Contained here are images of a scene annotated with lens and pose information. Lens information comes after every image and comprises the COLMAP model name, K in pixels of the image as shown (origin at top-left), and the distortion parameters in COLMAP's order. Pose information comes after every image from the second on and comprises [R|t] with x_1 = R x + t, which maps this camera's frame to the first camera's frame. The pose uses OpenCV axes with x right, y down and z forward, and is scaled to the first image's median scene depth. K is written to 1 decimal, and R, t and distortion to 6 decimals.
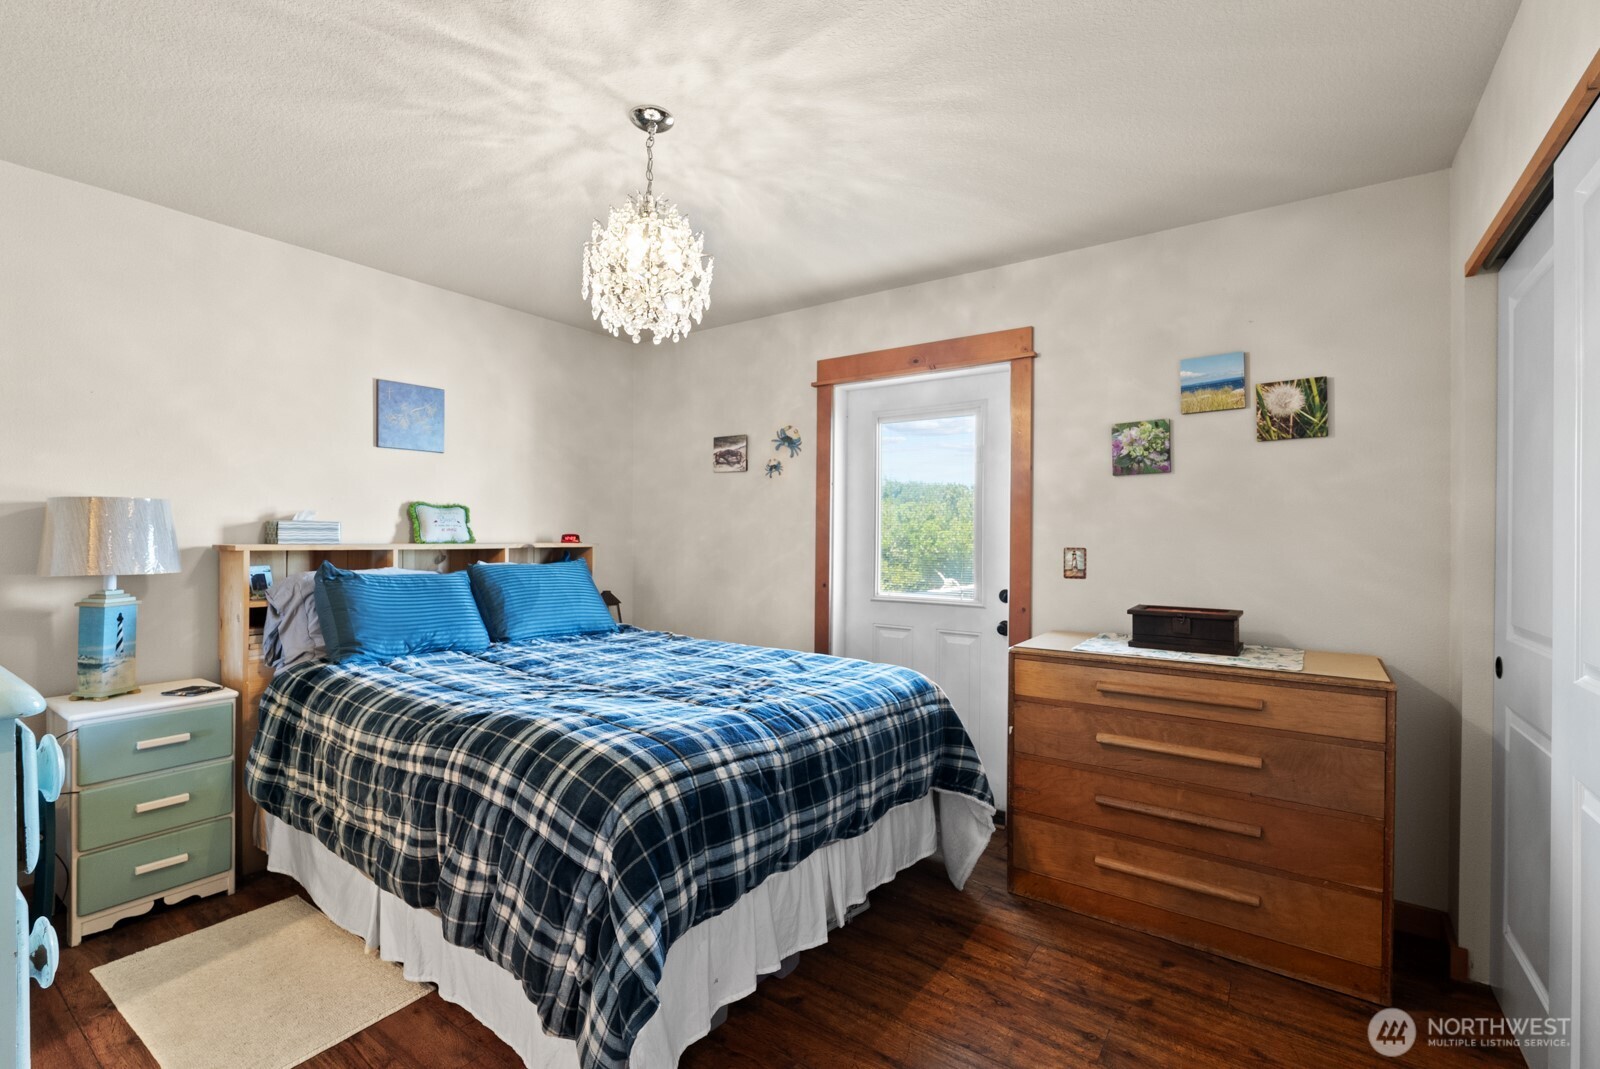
lens RADIAL K [[708.8, 0, 795.2], [0, 708.8, 537.2], [0, 0, 1]] dist [-0.004844, -0.000009]
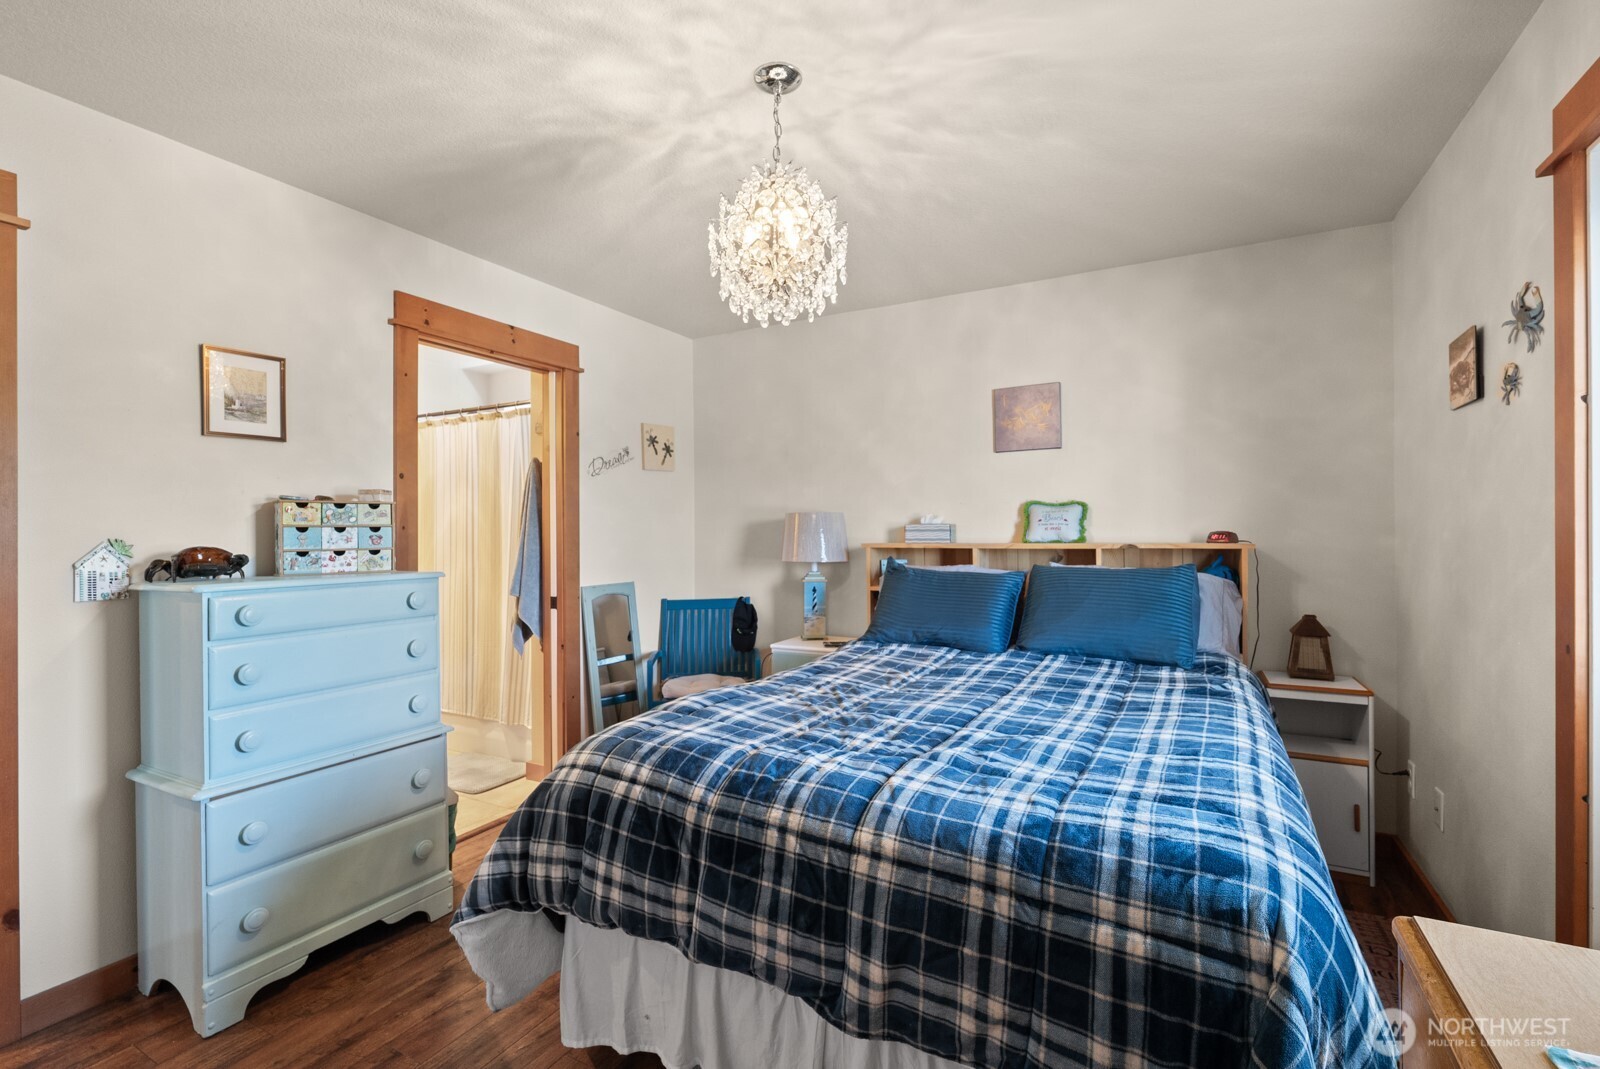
lens RADIAL K [[708.8, 0, 796.3], [0, 708.8, 537.8], [0, 0, 1]] dist [-0.004844, -0.000009]
pose [[0.114445, -0.002386, -0.993427, 0.483126], [0.005743, 0.999982, -0.001740, 0.001572], [0.993413, -0.005506, 0.114457, 0.628208]]
